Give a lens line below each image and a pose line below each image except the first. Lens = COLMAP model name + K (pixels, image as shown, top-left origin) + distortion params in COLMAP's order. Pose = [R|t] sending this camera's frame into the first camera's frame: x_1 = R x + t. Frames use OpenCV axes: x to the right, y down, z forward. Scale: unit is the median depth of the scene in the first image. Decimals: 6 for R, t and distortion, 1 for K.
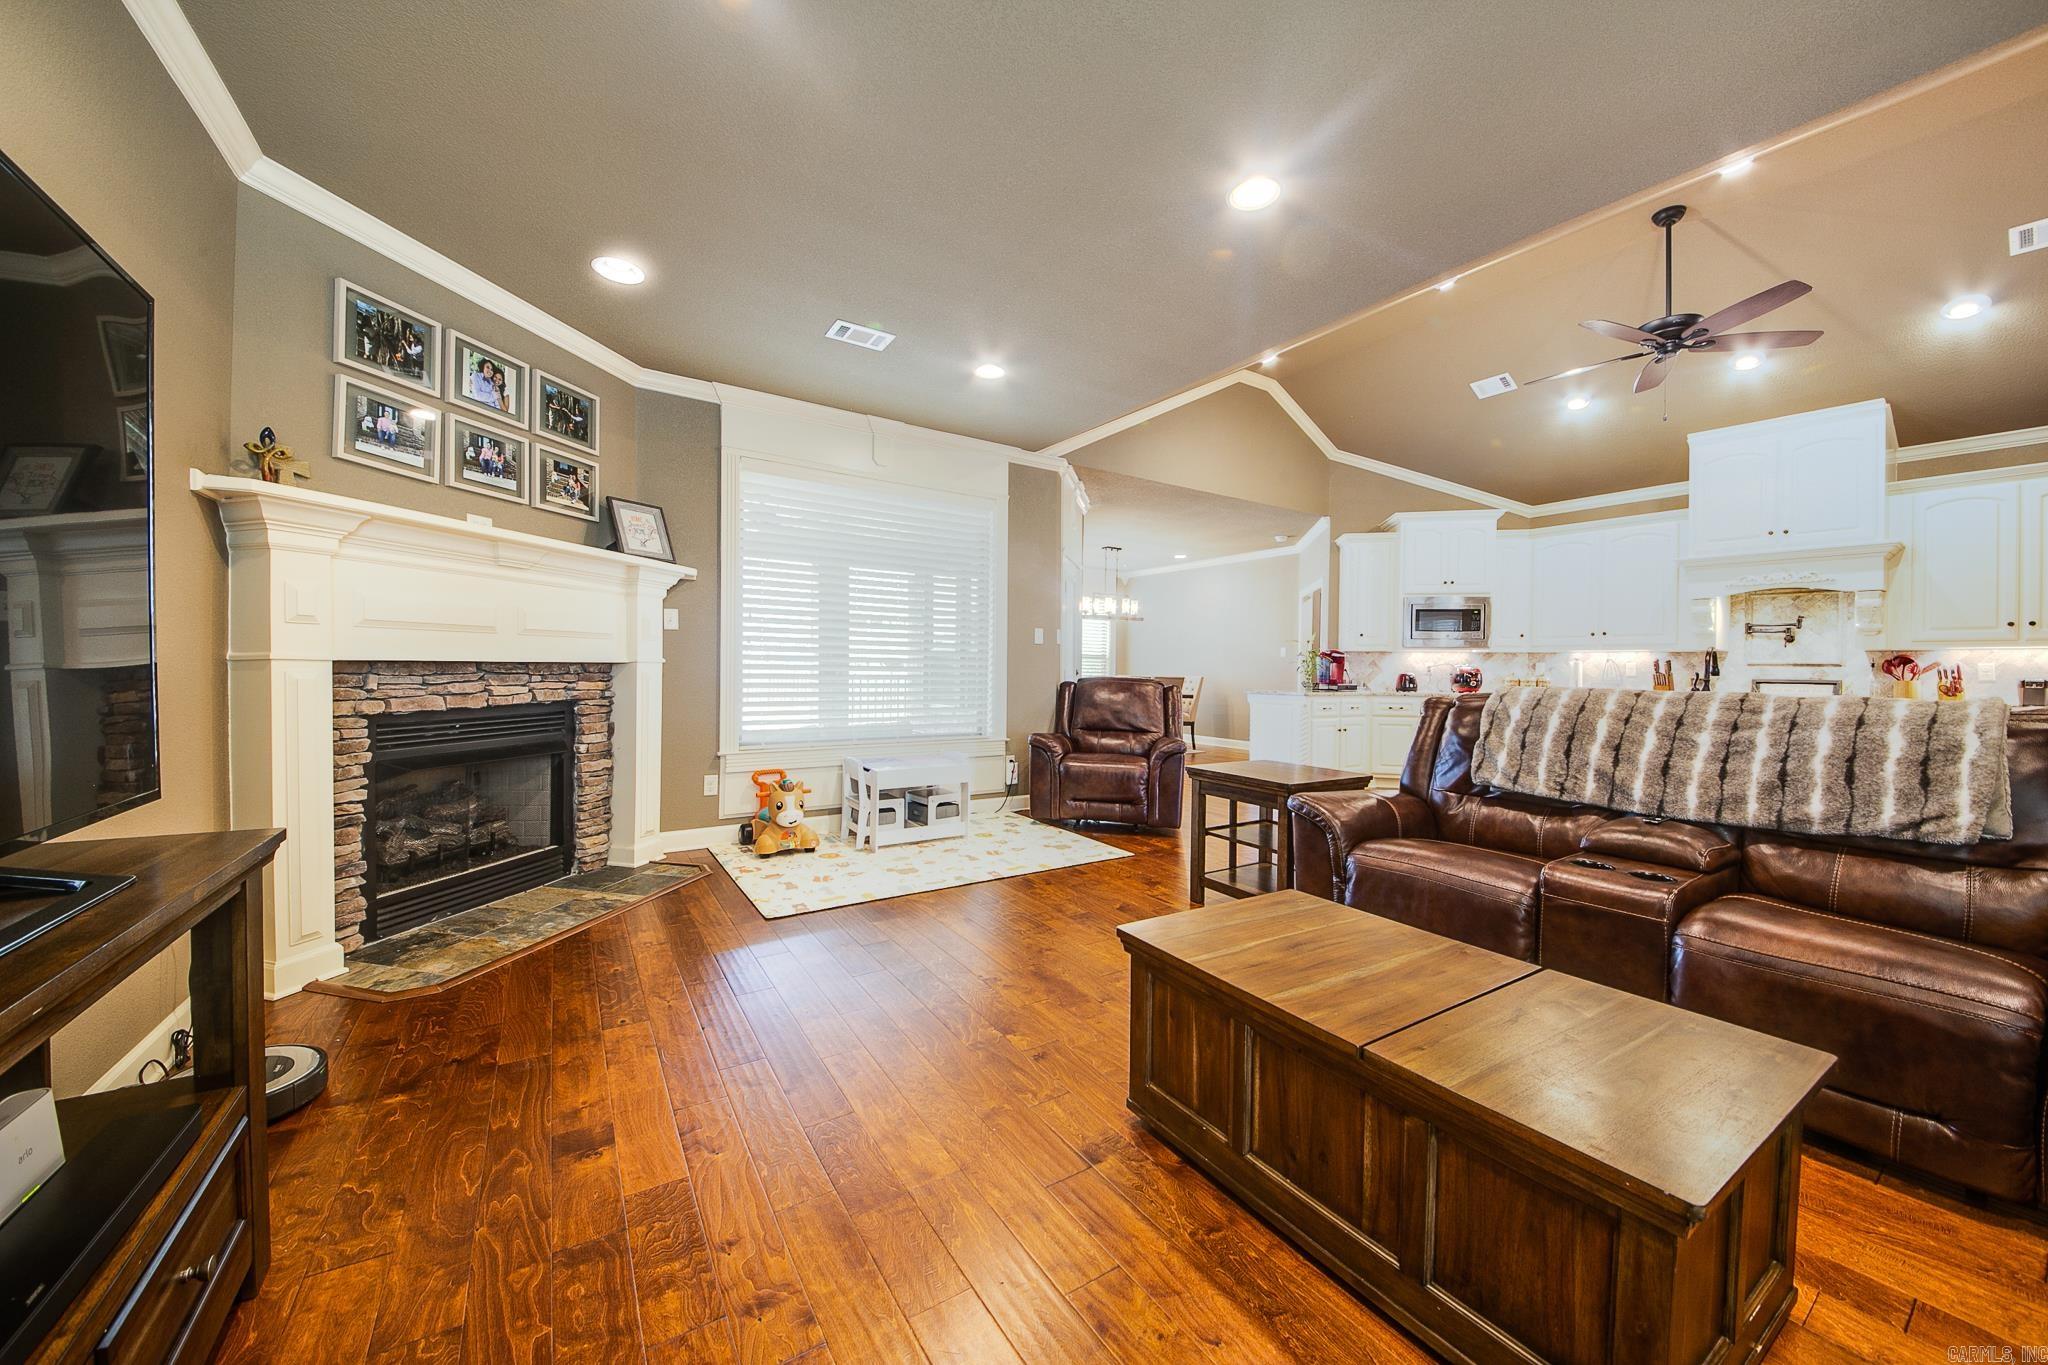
lens RADIAL K [[726.4, 0, 1026.0], [0, 726.4, 668.8], [0, 0, 1]] dist [-0.001934, -0.000614]
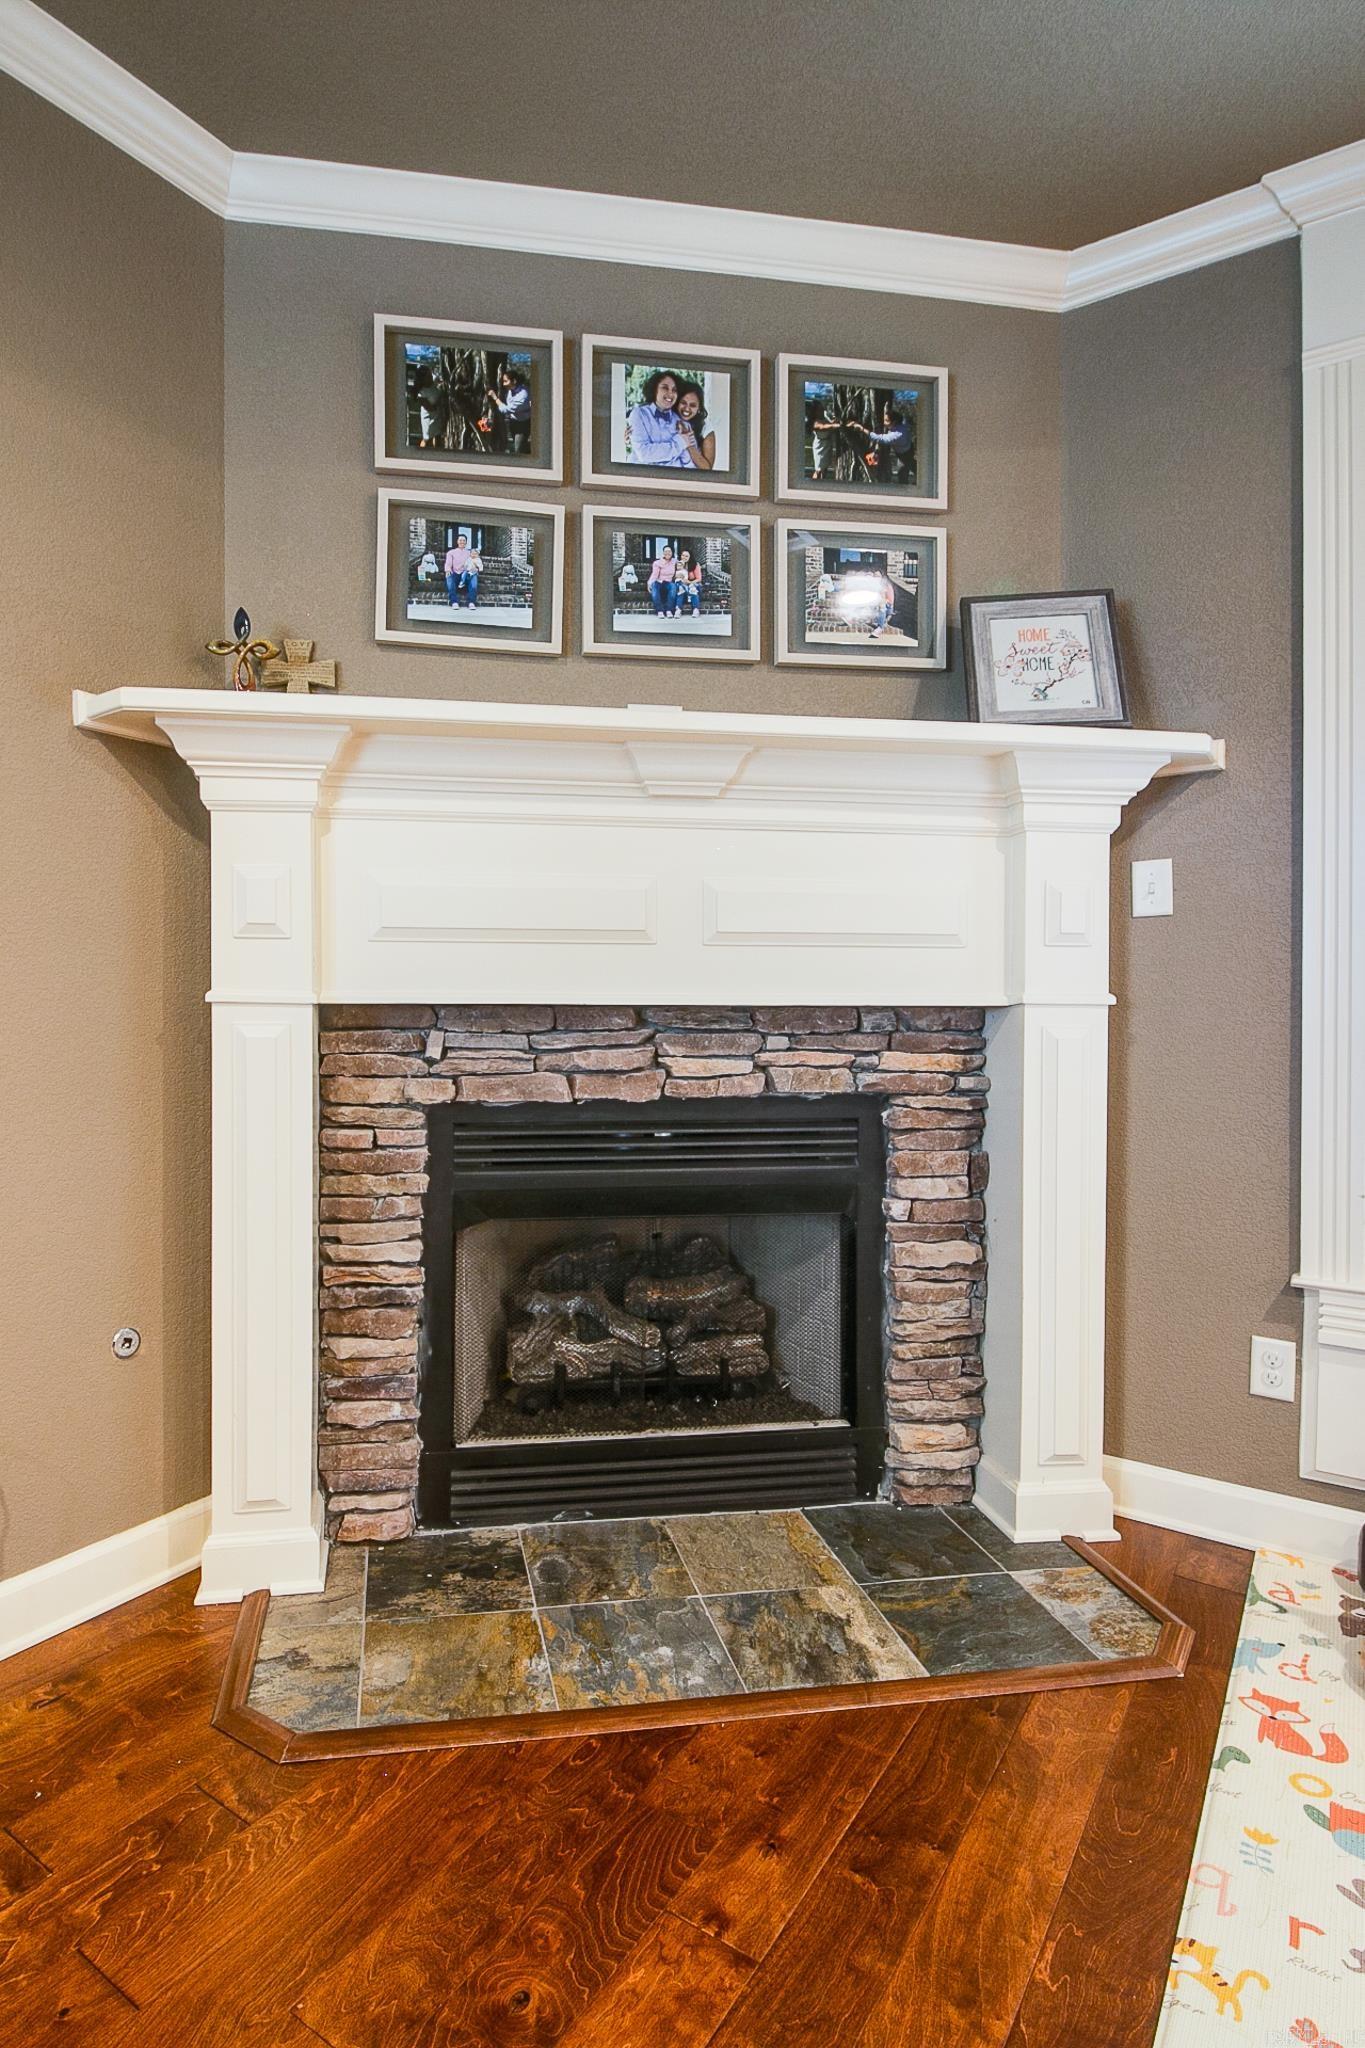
lens RADIAL K [[1048.7, 0, 608.6], [0, 1048.7, 1008.3], [0, 0, 1]] dist [0.017705, -0.002152]
pose [[0.342374, -0.008096, -0.939529, -0.094989], [-0.003583, 0.999944, -0.009922, -0.000982], [0.939557, 0.006763, 0.342326, 0.649433]]
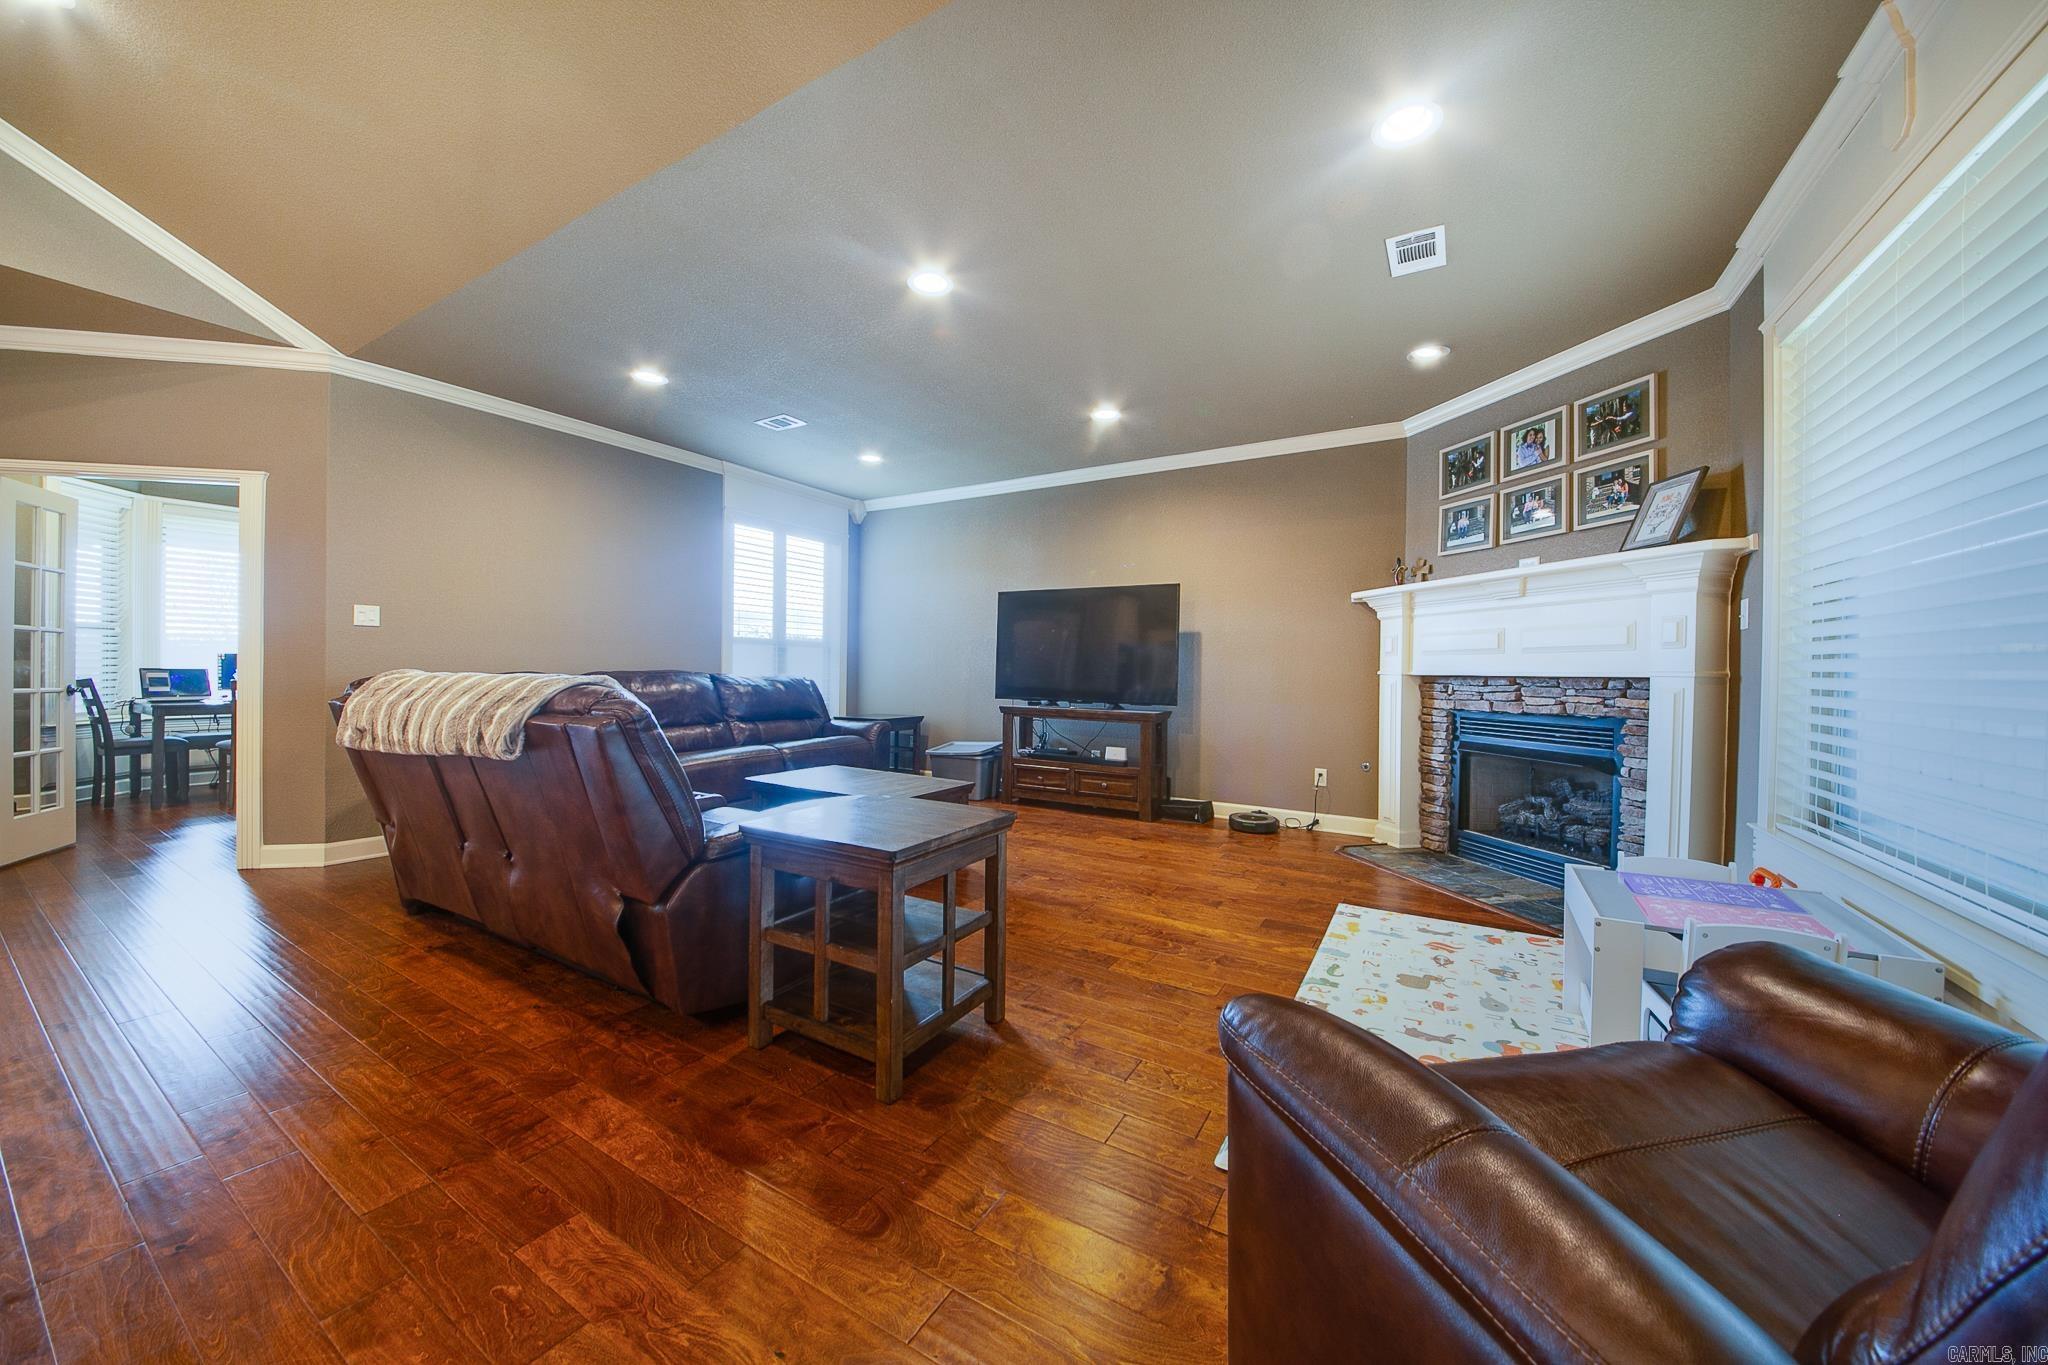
lens RADIAL K [[726.4, 0, 1027.5], [0, 726.4, 674.3], [0, 0, 1]] dist [-0.001934, -0.000614]
pose [[-0.896303, -0.020858, -0.442952, 0.486787], [-0.024863, 0.999686, 0.003236, 0.002930], [0.442745, 0.013914, -0.896540, 1.533268]]
